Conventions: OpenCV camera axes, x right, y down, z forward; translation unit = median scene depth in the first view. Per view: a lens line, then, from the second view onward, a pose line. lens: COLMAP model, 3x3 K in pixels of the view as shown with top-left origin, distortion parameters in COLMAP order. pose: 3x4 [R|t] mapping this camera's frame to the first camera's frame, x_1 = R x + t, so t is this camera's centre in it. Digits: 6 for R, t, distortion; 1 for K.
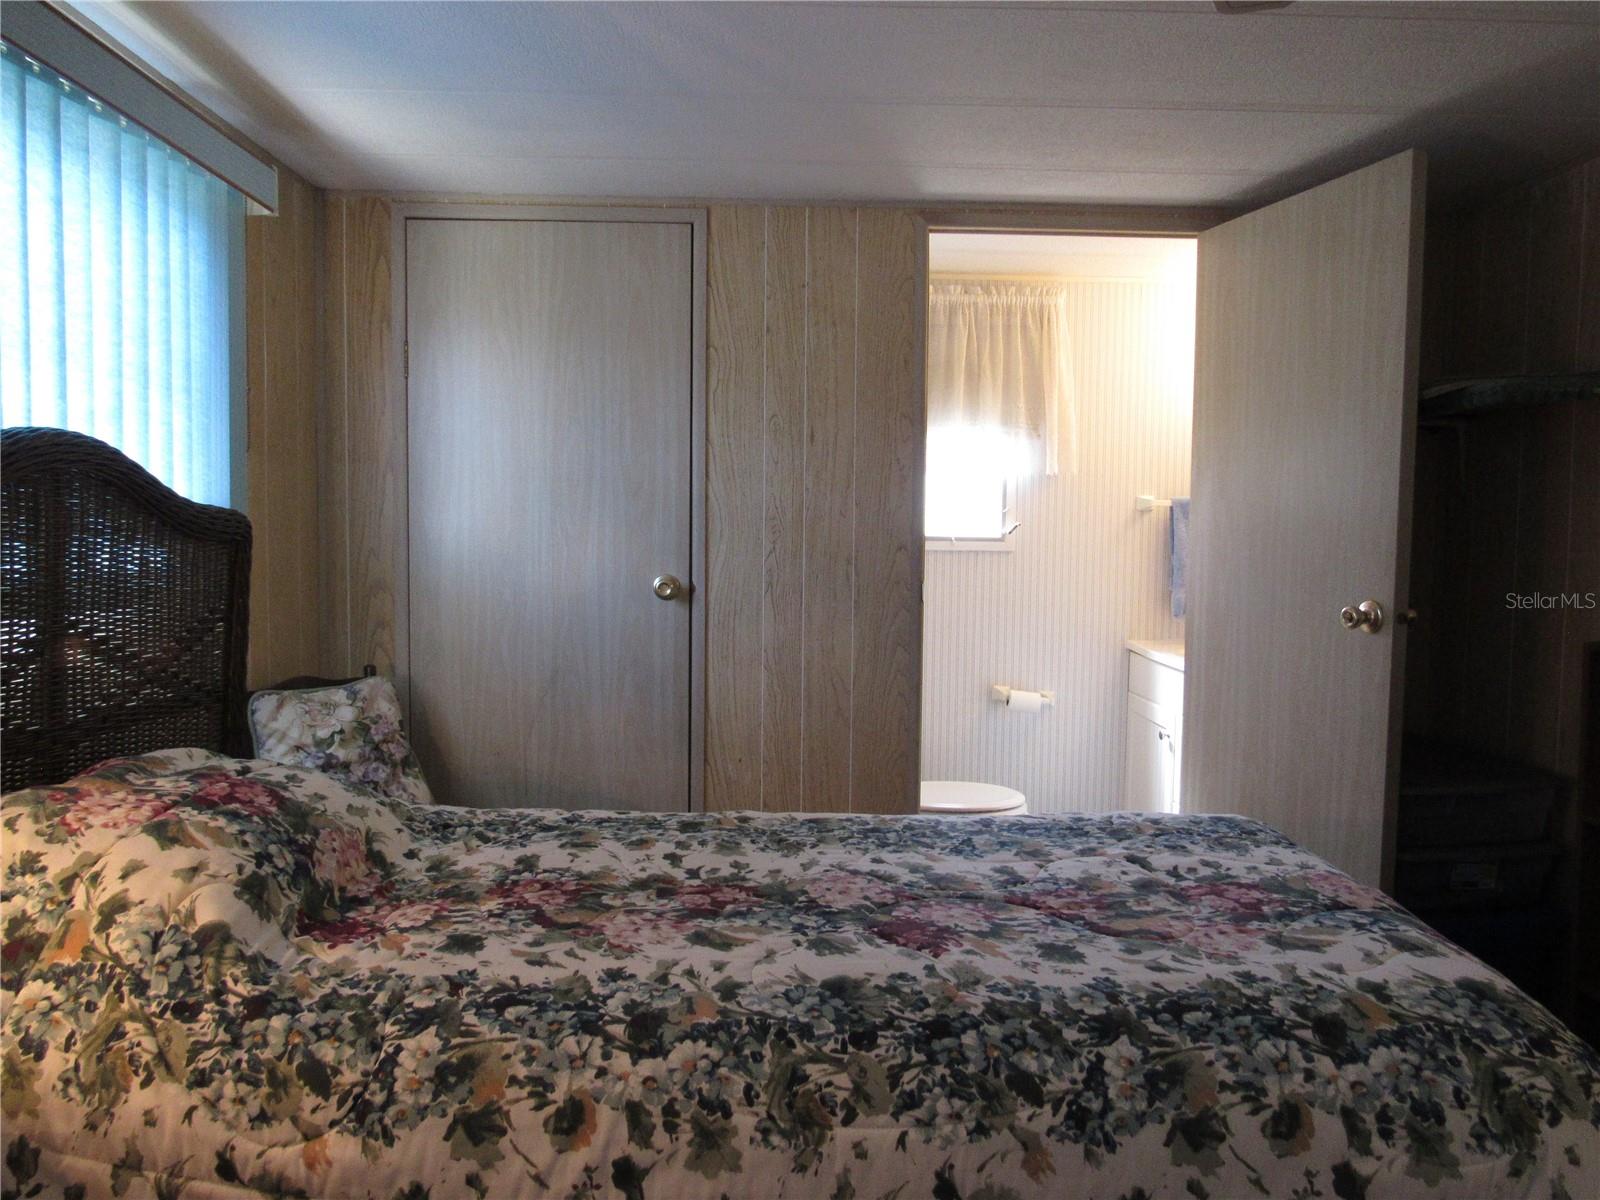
lens RADIAL K [[1148.8, 0, 806.2], [0, 1148.8, 593.9], [0, 0, 1]] dist [-0.028016, 0.010938]
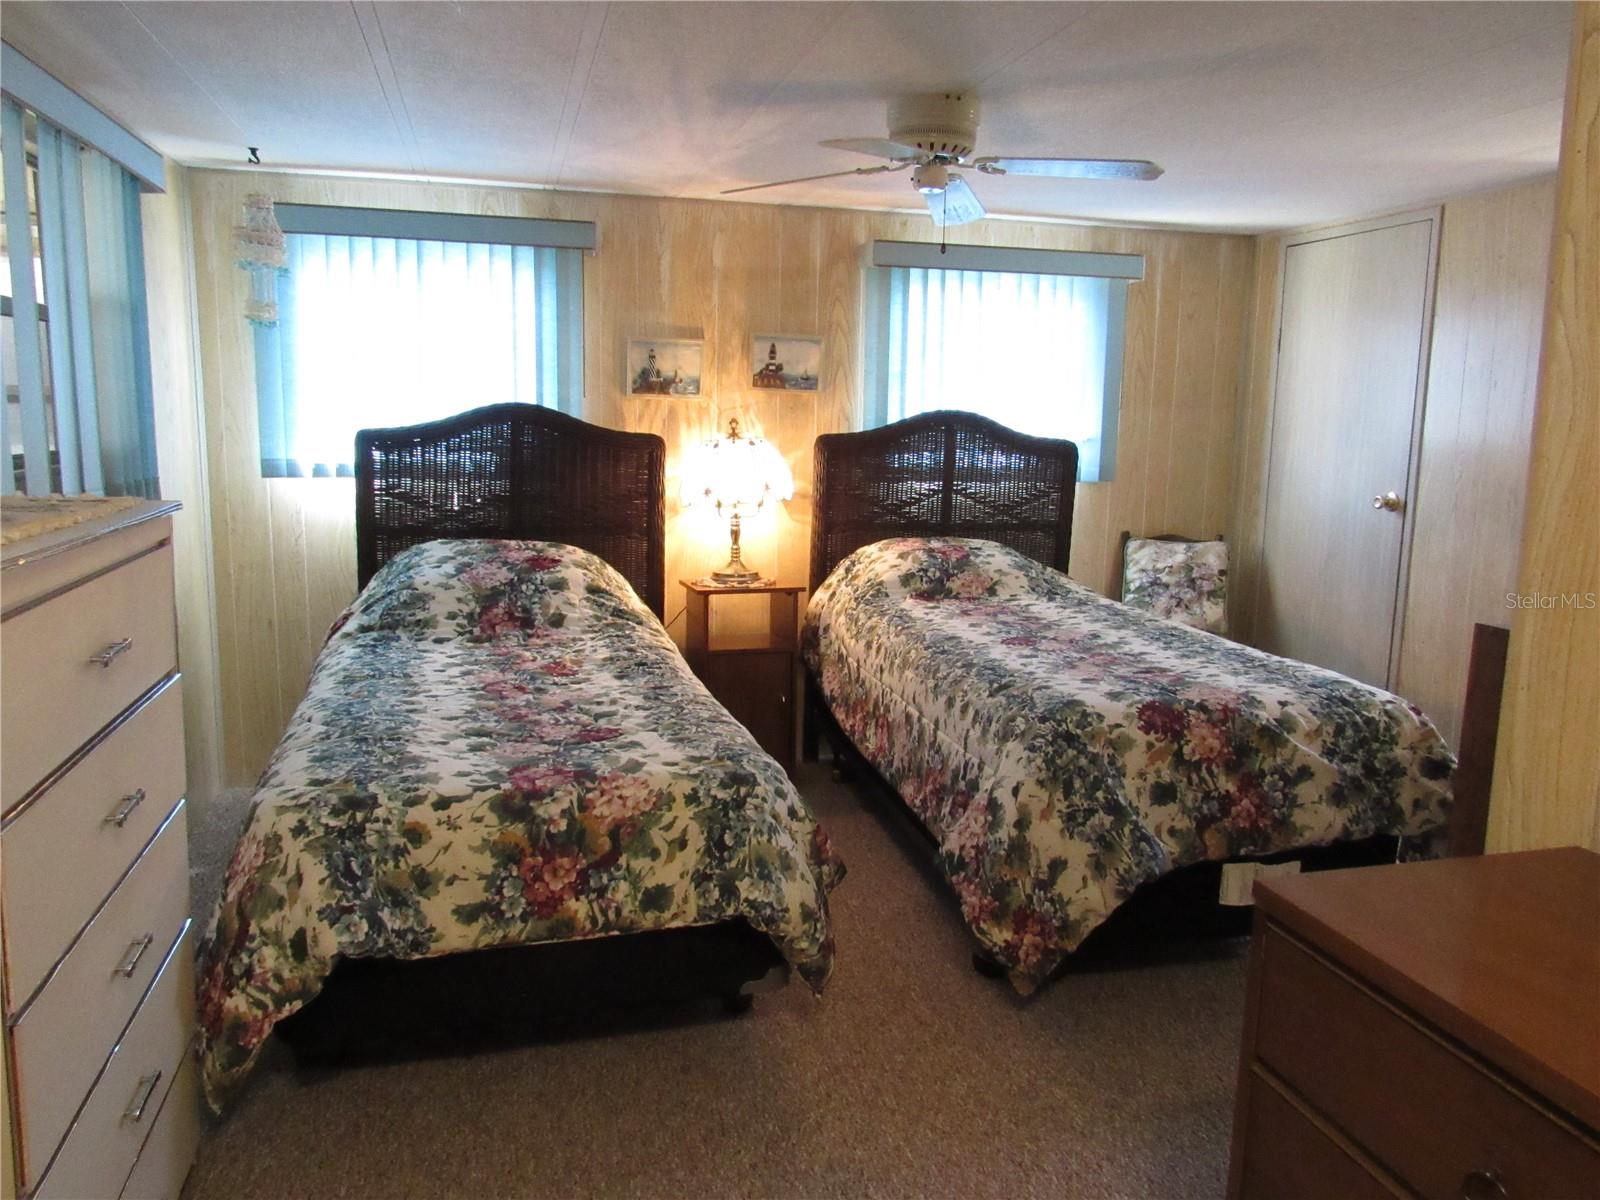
lens RADIAL K [[1148.8, 0, 802.7], [0, 1148.8, 596.7], [0, 0, 1]] dist [-0.028016, 0.010938]
pose [[0.235765, 0.151672, -0.959901, 1.033146], [-0.071424, 0.987779, 0.138534, -0.033575], [0.969182, 0.035899, 0.243717, 0.021560]]
